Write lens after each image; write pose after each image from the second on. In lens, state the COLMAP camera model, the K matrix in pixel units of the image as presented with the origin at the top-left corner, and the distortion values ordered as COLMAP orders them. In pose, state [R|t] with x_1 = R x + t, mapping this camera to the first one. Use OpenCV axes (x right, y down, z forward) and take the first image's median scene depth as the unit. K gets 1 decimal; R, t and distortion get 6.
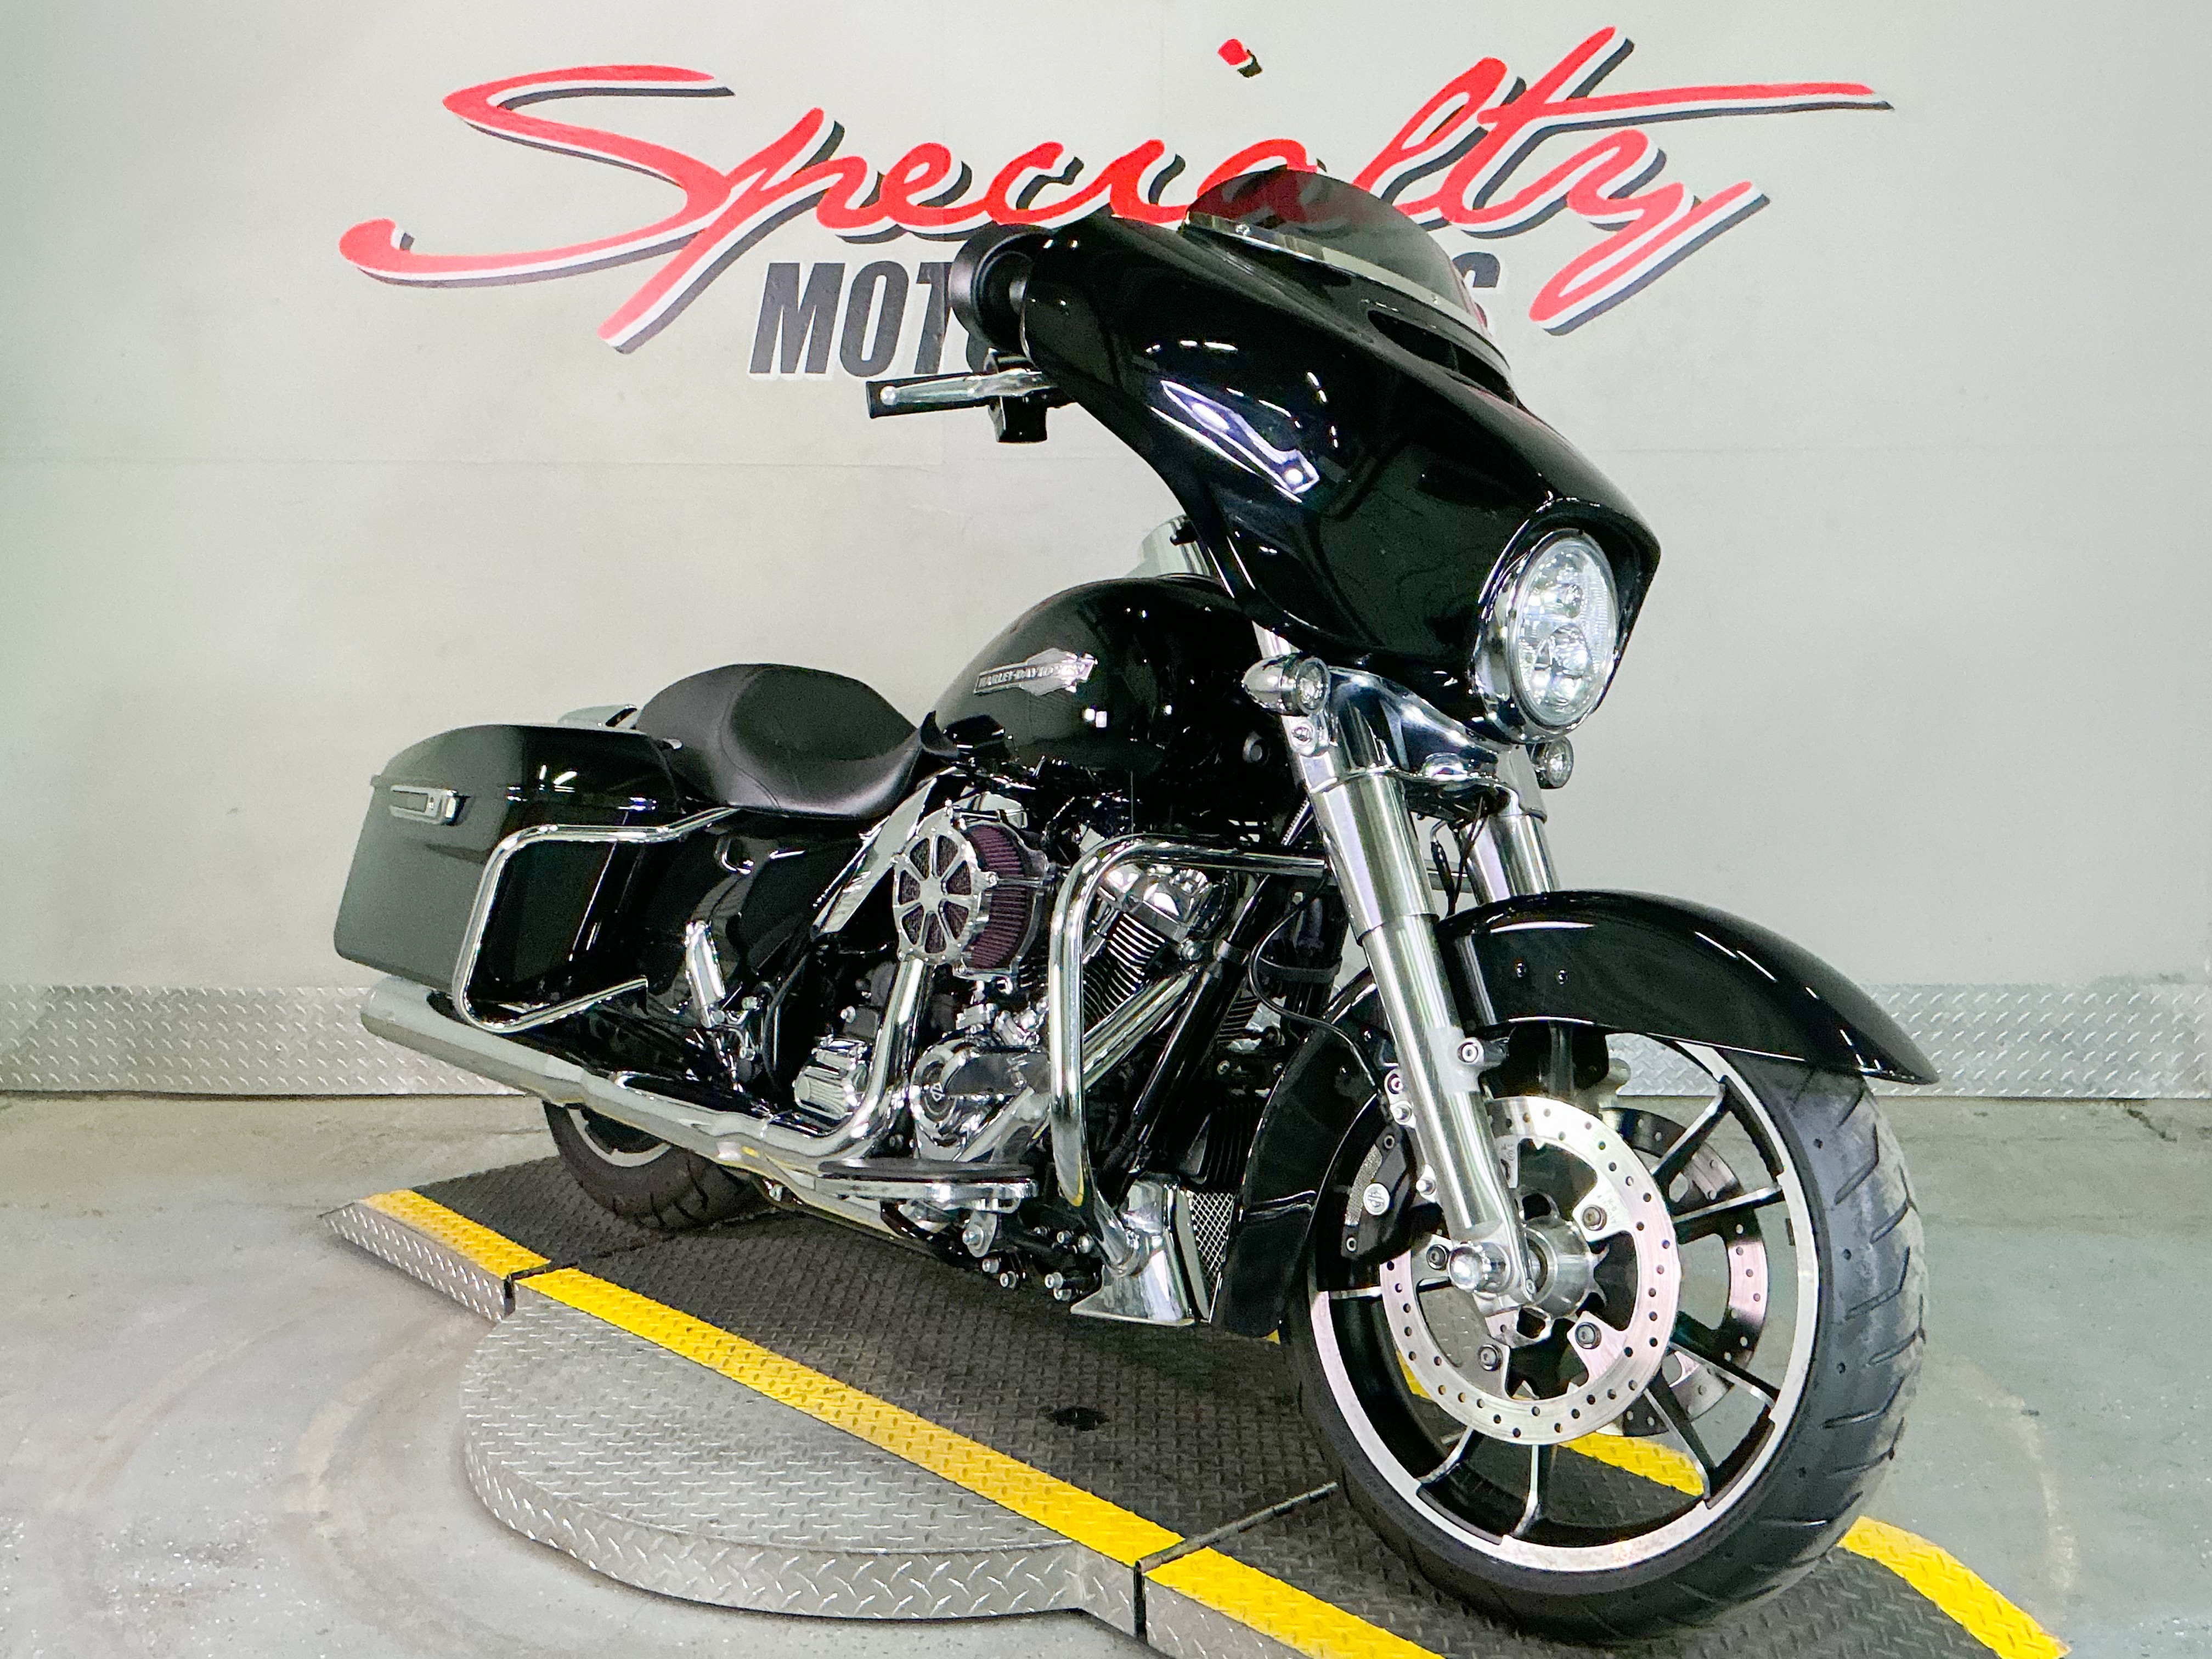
lens RADIAL K [[2294.3, 0, 1132.2], [0, 2294.3, 831.0], [0, 0, 1]] dist [0.034643, 0.000000]
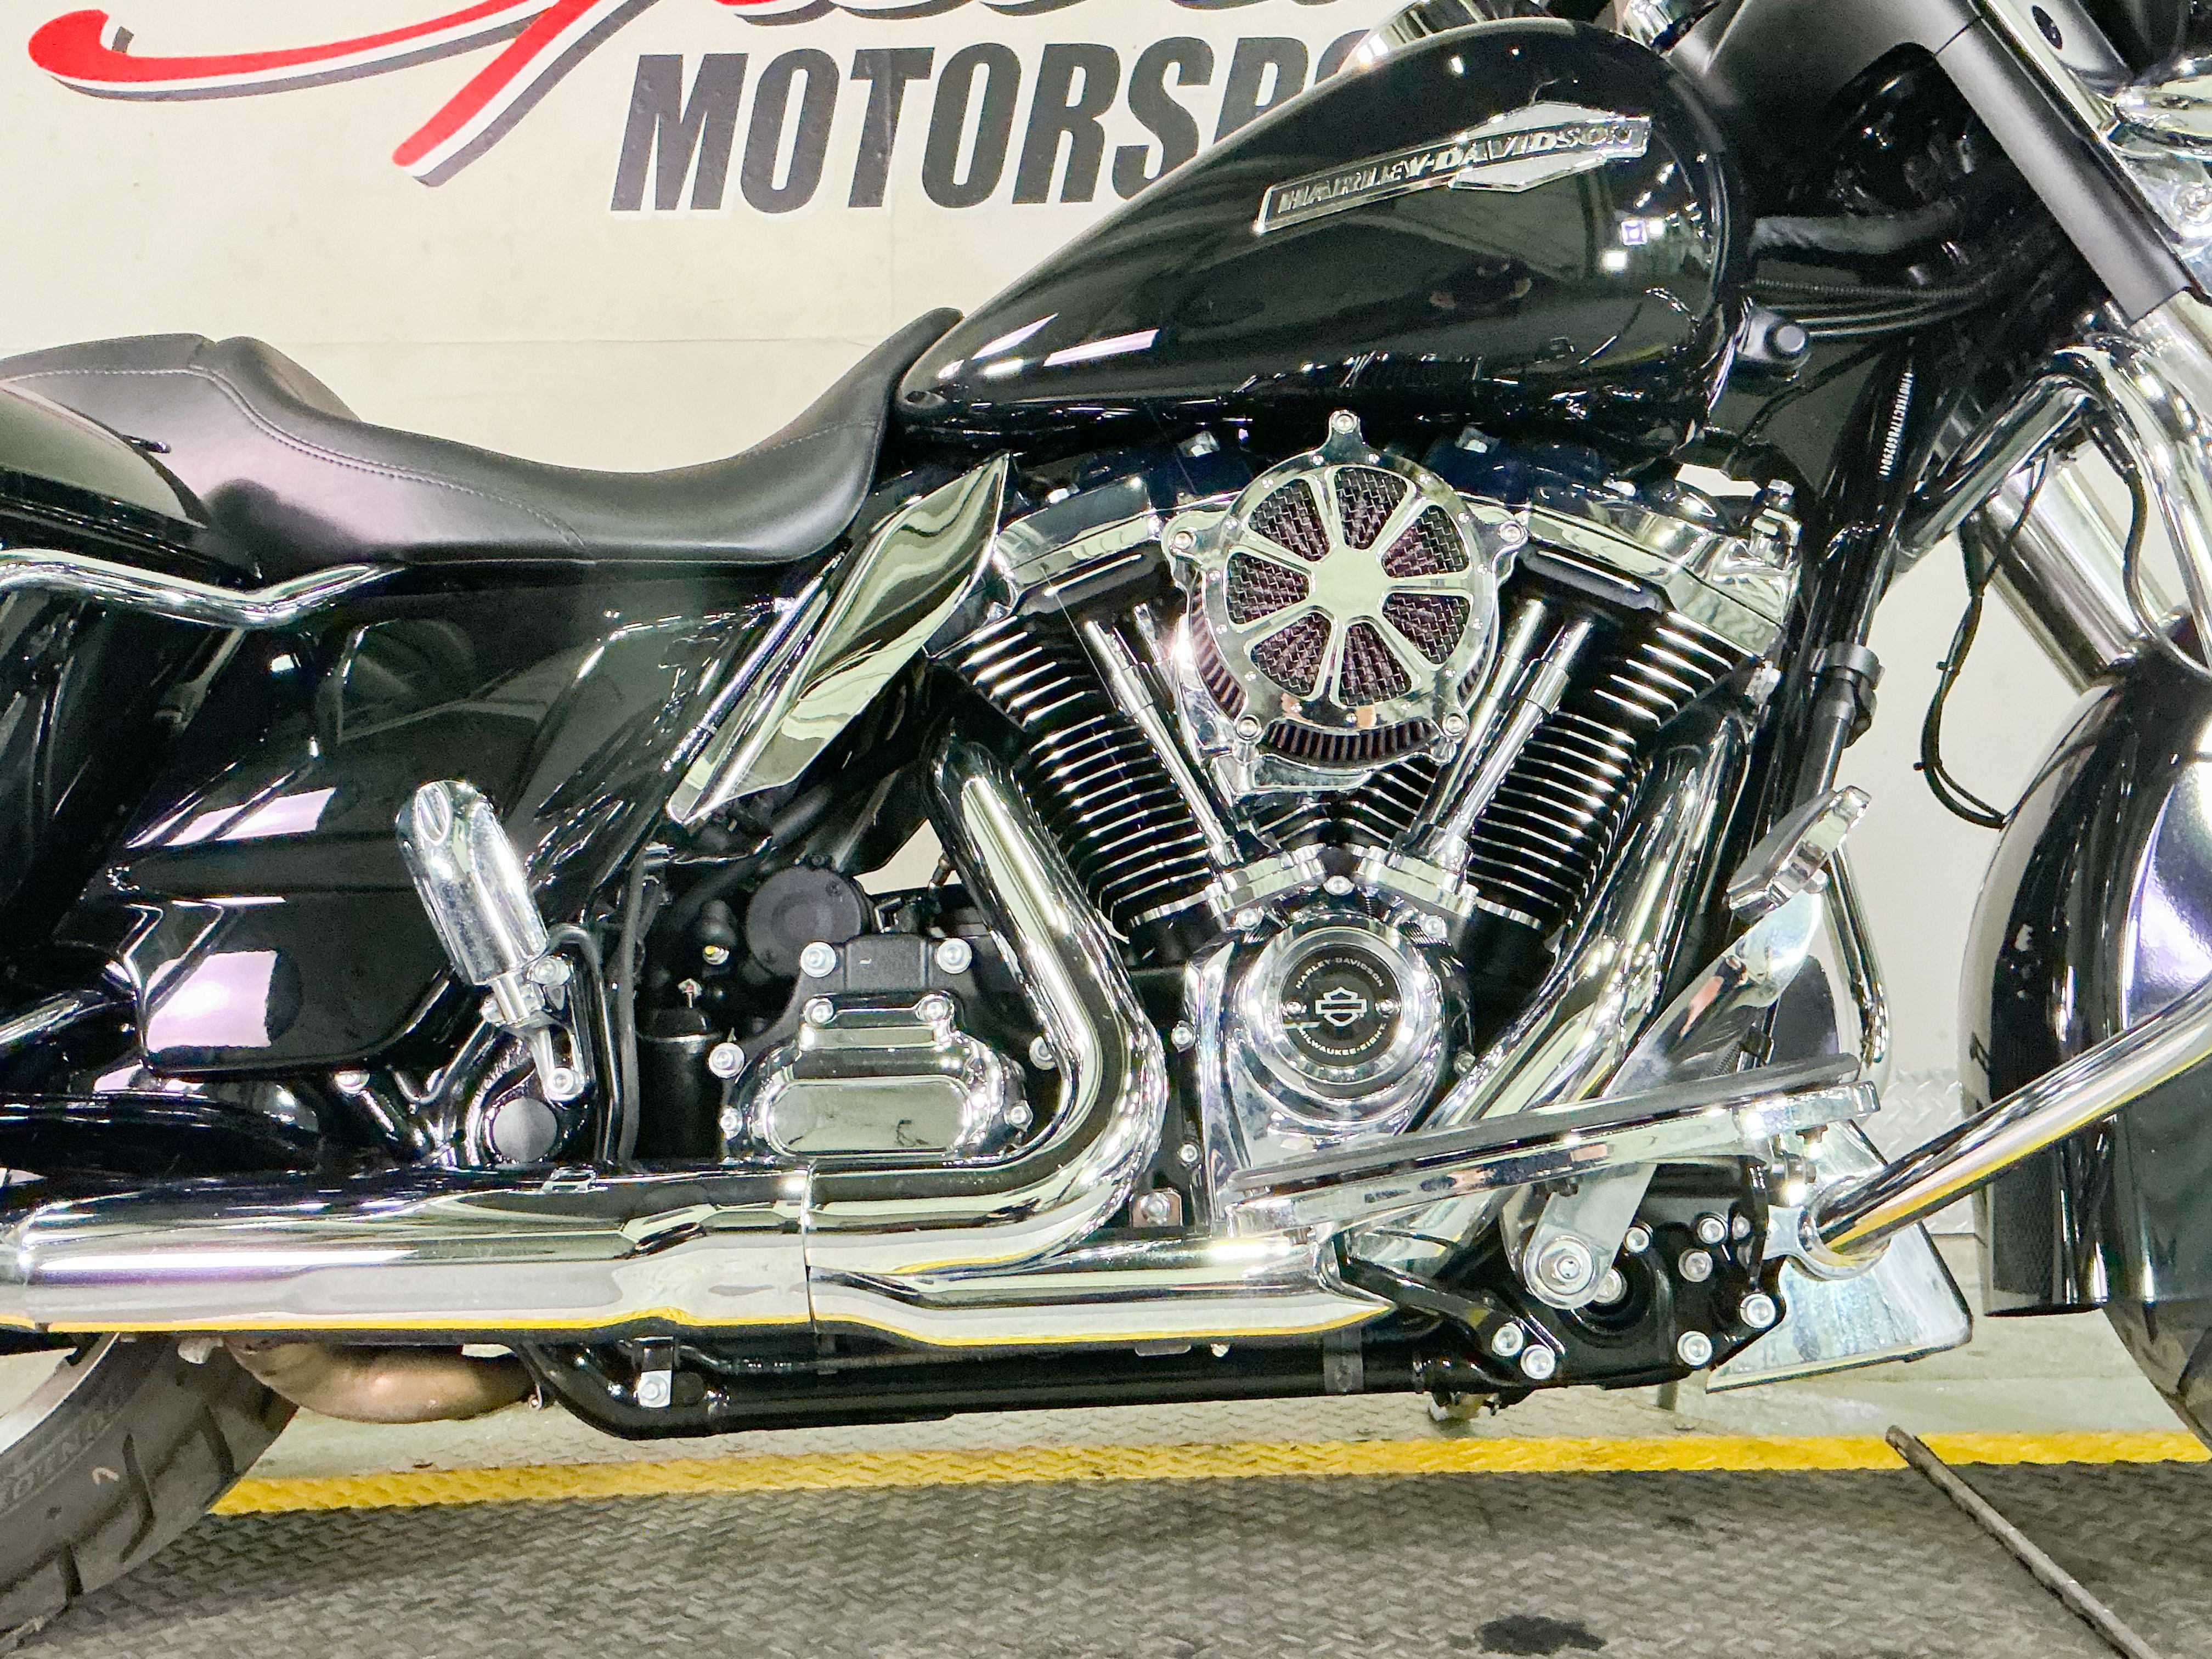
lens RADIAL K [[2294.3, 0, 1121.8], [0, 2294.3, 839.9], [0, 0, 1]] dist [0.034643, 0.000000]
pose [[0.999142, -0.017917, 0.037341, -0.041806], [0.022446, 0.991951, -0.124615, 0.081748], [-0.034808, 0.125347, 0.991502, 0.331645]]
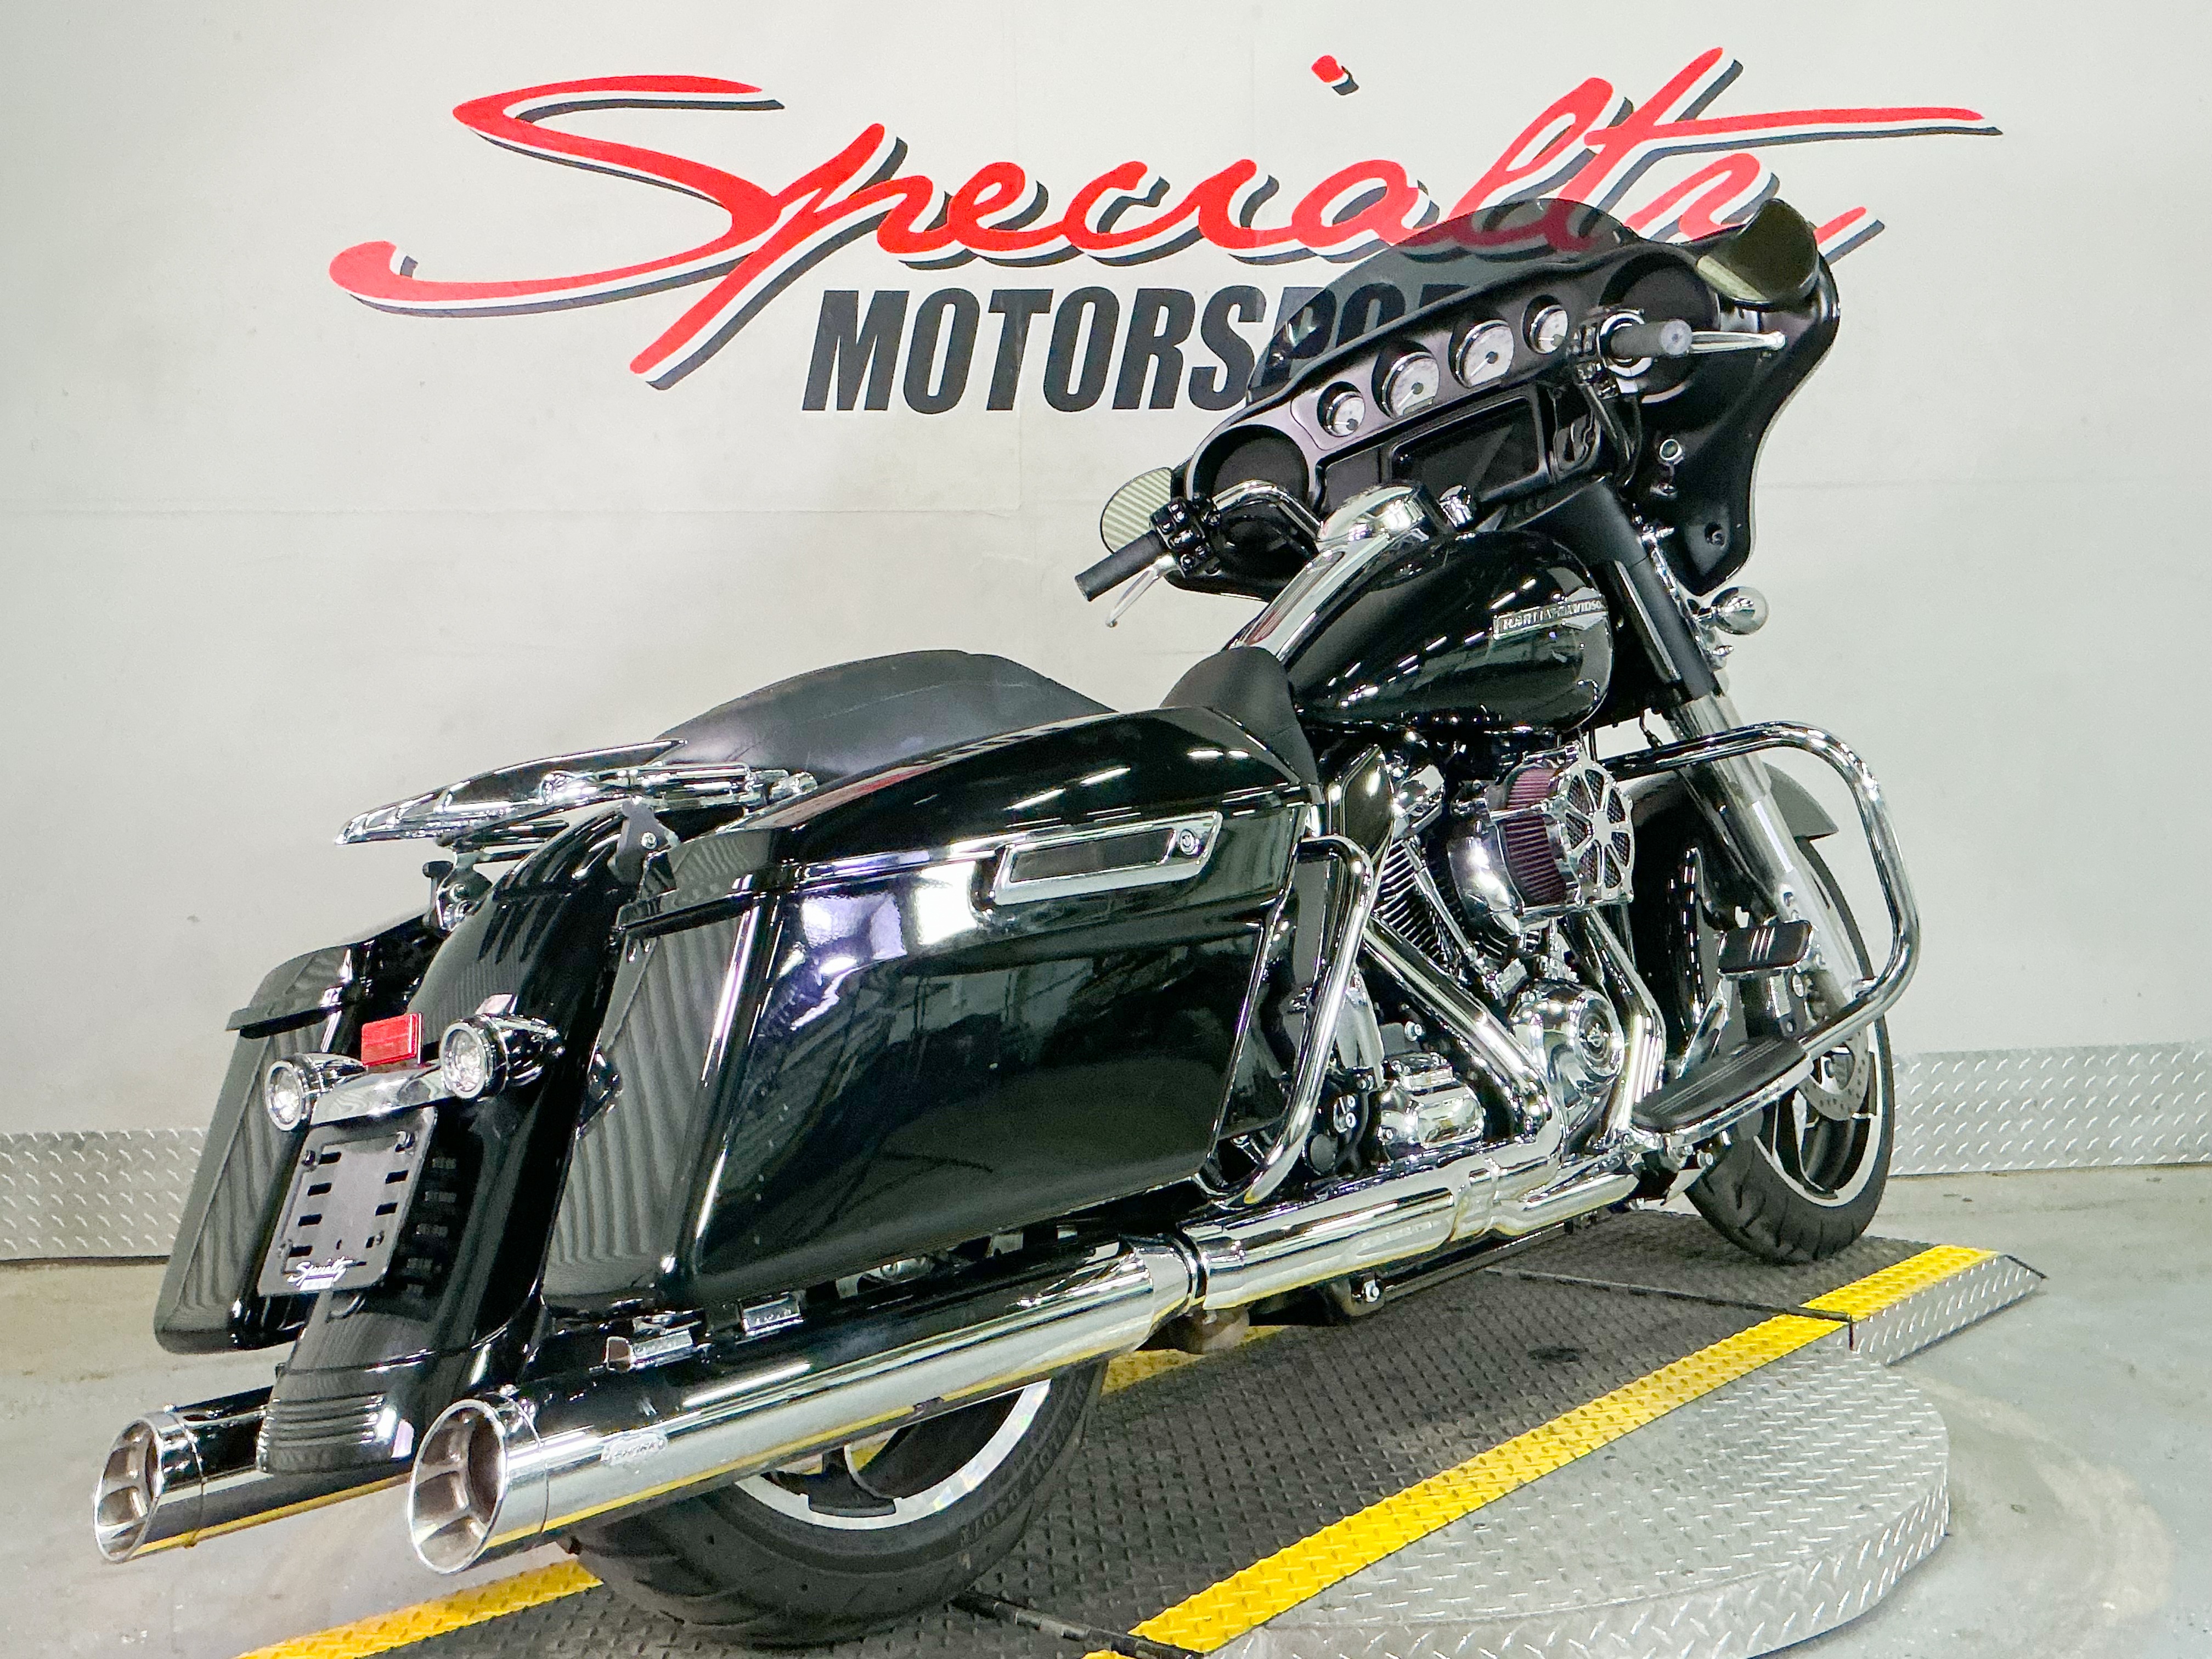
lens RADIAL K [[2428.7, 0, 1110.9], [0, 2428.7, 843.8], [0, 0, 1]] dist [0.030184, 0.000000]
pose [[0.990877, -0.024428, 0.132534, -0.179675], [0.036846, 0.995071, -0.092065, 0.062669], [-0.129632, 0.096109, 0.986893, 0.061869]]
